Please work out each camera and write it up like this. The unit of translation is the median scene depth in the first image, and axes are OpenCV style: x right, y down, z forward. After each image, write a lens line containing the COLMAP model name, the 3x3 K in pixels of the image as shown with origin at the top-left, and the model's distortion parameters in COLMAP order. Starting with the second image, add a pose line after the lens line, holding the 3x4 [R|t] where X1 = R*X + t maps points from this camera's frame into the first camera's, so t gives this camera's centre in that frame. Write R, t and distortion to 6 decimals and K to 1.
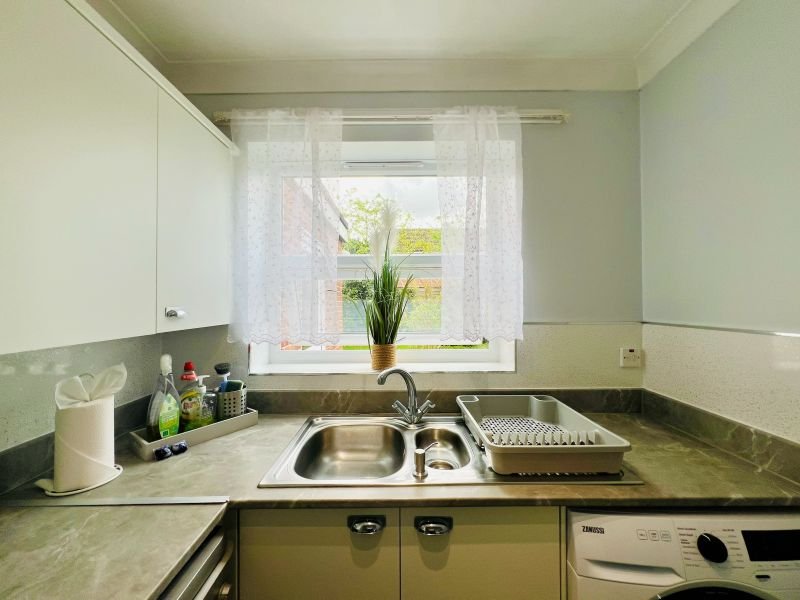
lens RADIAL K [[318.0, 0, 397.8], [0, 318.0, 299.4], [0, 0, 1]] dist [-0.004926, 0.000534]
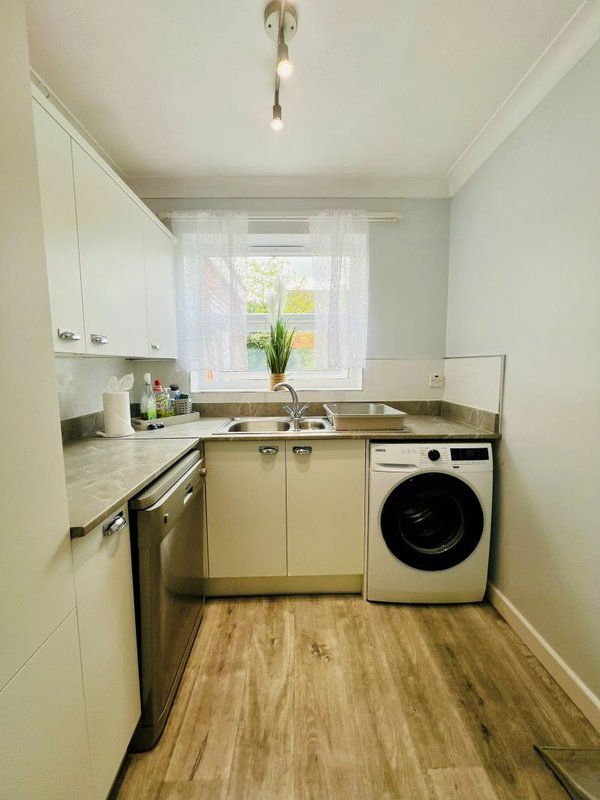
lens RADIAL K [[318.0, 0, 302.5], [0, 318.0, 400.9], [0, 0, 1]] dist [-0.004926, 0.000534]
pose [[0.999719, -0.004098, 0.023347, 0.041384], [0.001320, 0.993040, 0.117767, 0.099570], [-0.023667, -0.117703, 0.992767, -0.568971]]
